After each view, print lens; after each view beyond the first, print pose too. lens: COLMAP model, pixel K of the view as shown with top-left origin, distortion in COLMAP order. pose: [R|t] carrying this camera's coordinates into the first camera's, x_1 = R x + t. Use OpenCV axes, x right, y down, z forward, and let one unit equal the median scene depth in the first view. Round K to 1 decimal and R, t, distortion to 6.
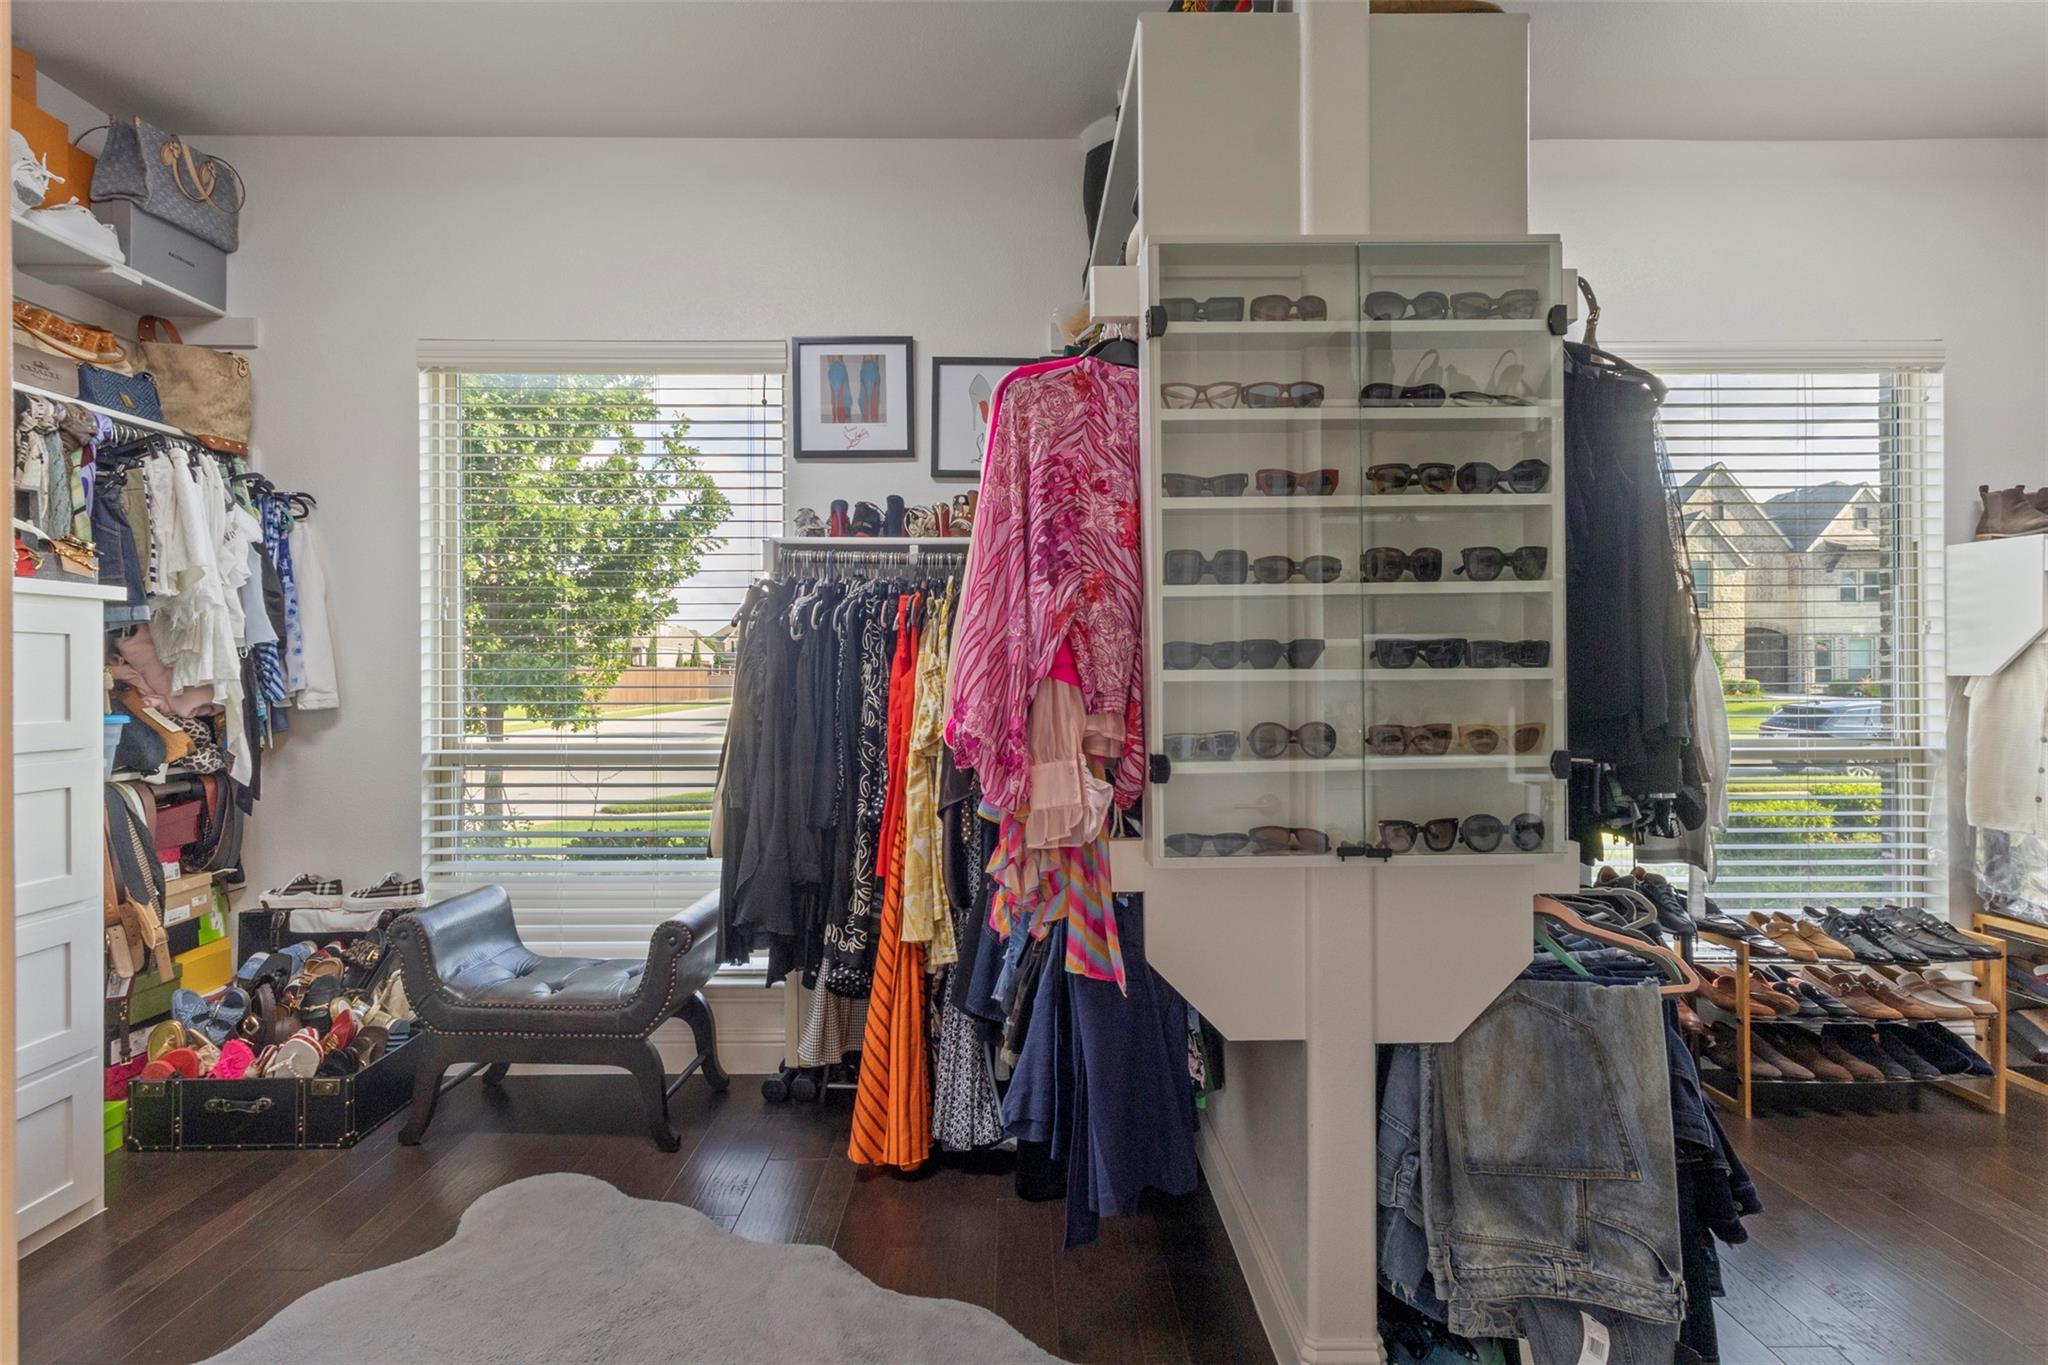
lens RADIAL K [[948.2, 0, 1019.6], [0, 948.2, 675.2], [0, 0, 1]] dist [-0.000676, 0.000213]
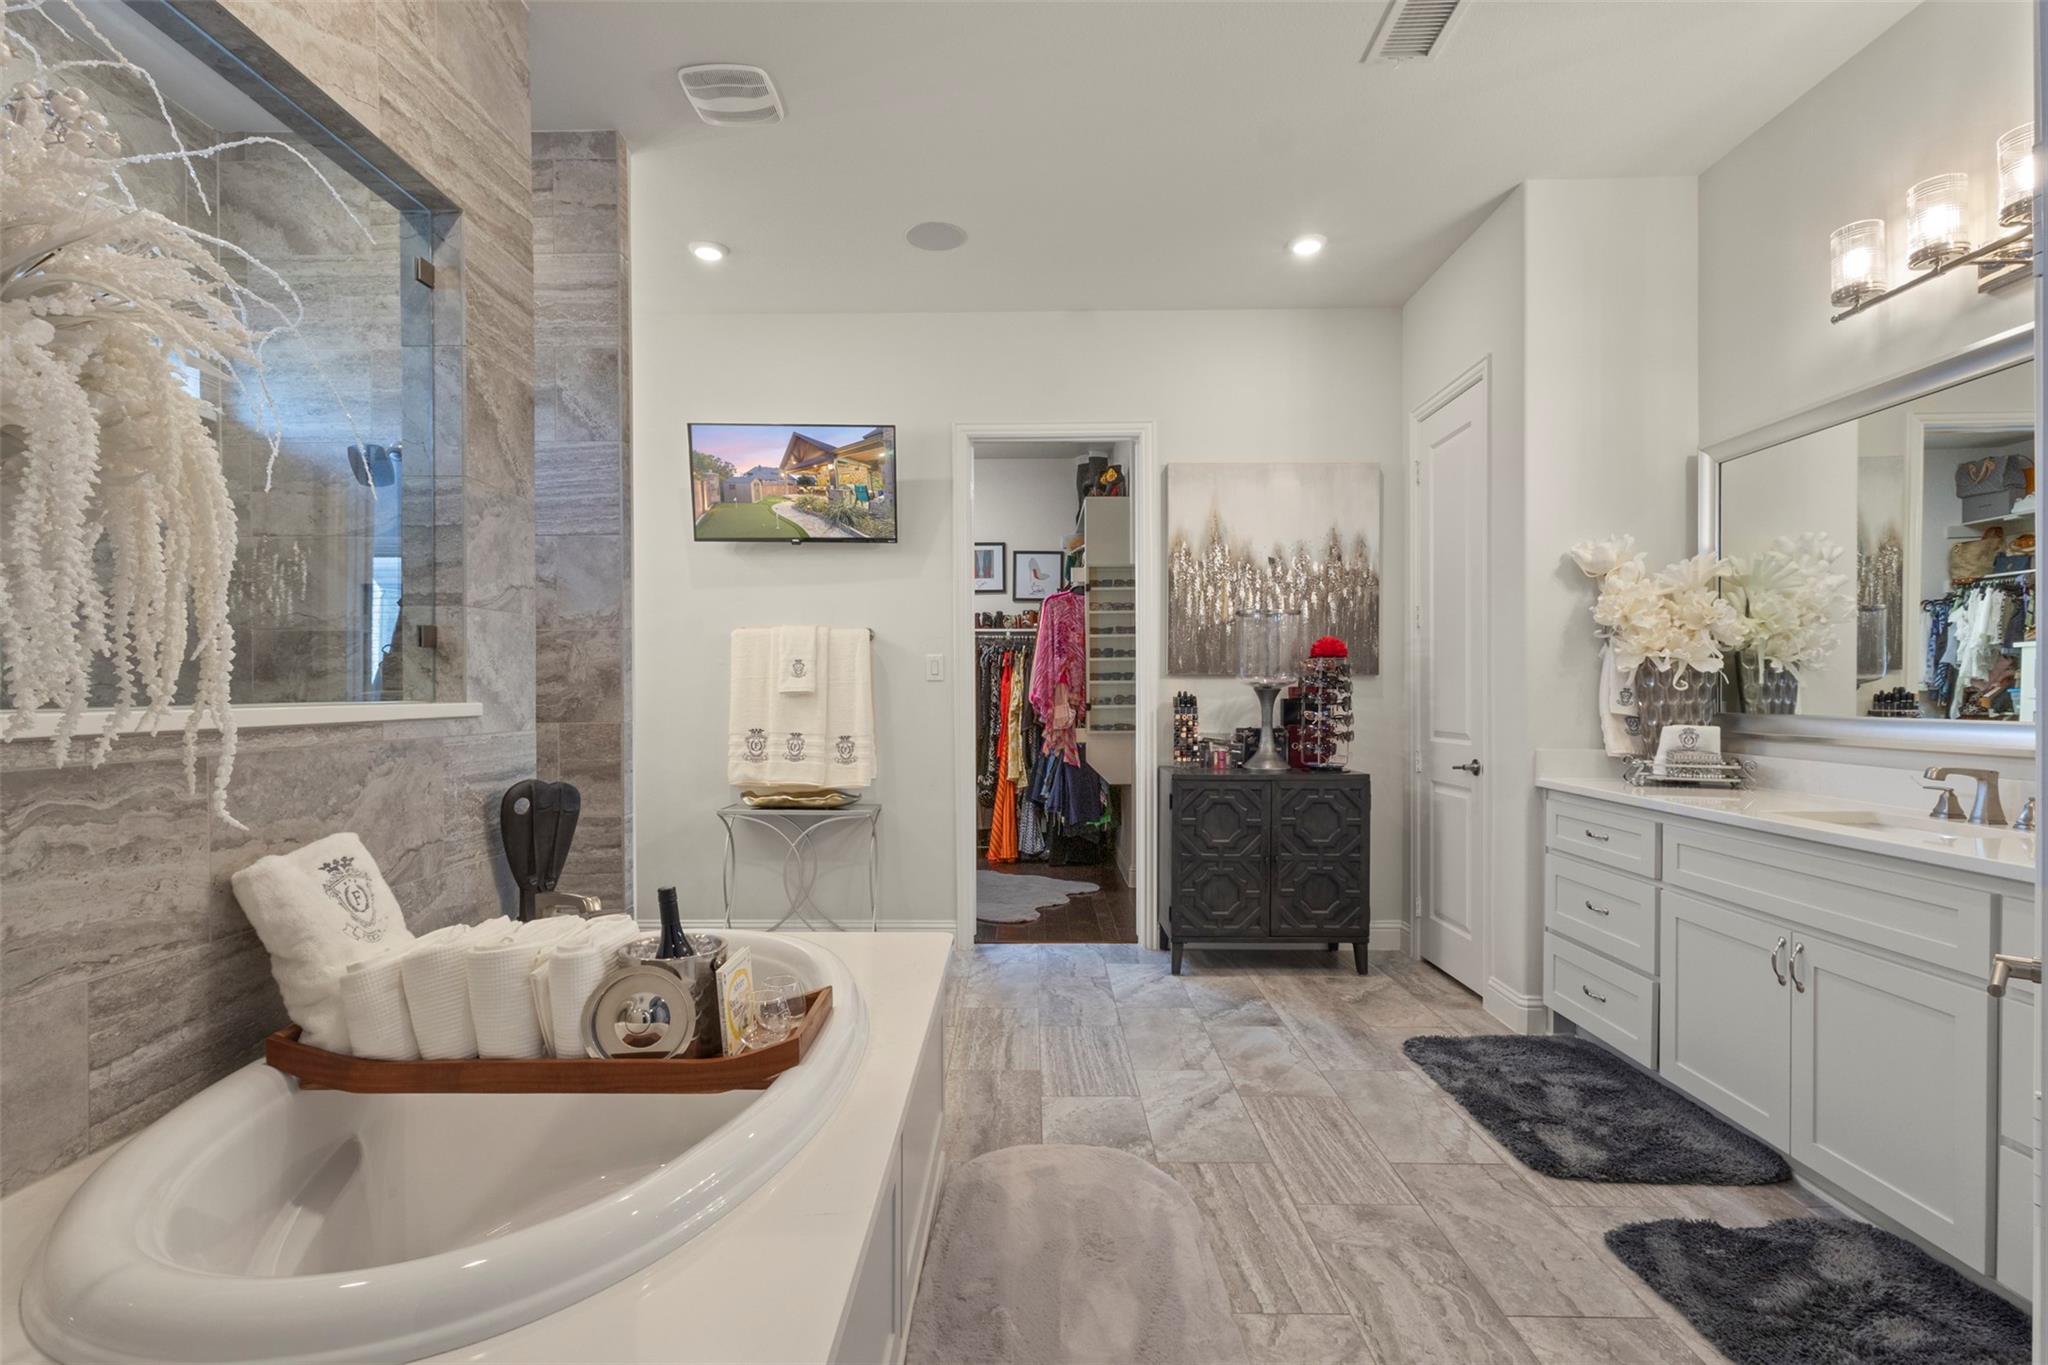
lens RADIAL K [[948.2, 0, 1022.0], [0, 948.2, 688.9], [0, 0, 1]] dist [-0.000676, 0.000213]
pose [[0.999736, 0.000431, -0.022962, -0.018988], [-0.000450, 1.000000, -0.000847, 0.019815], [0.022961, 0.000857, 0.999736, -1.775144]]
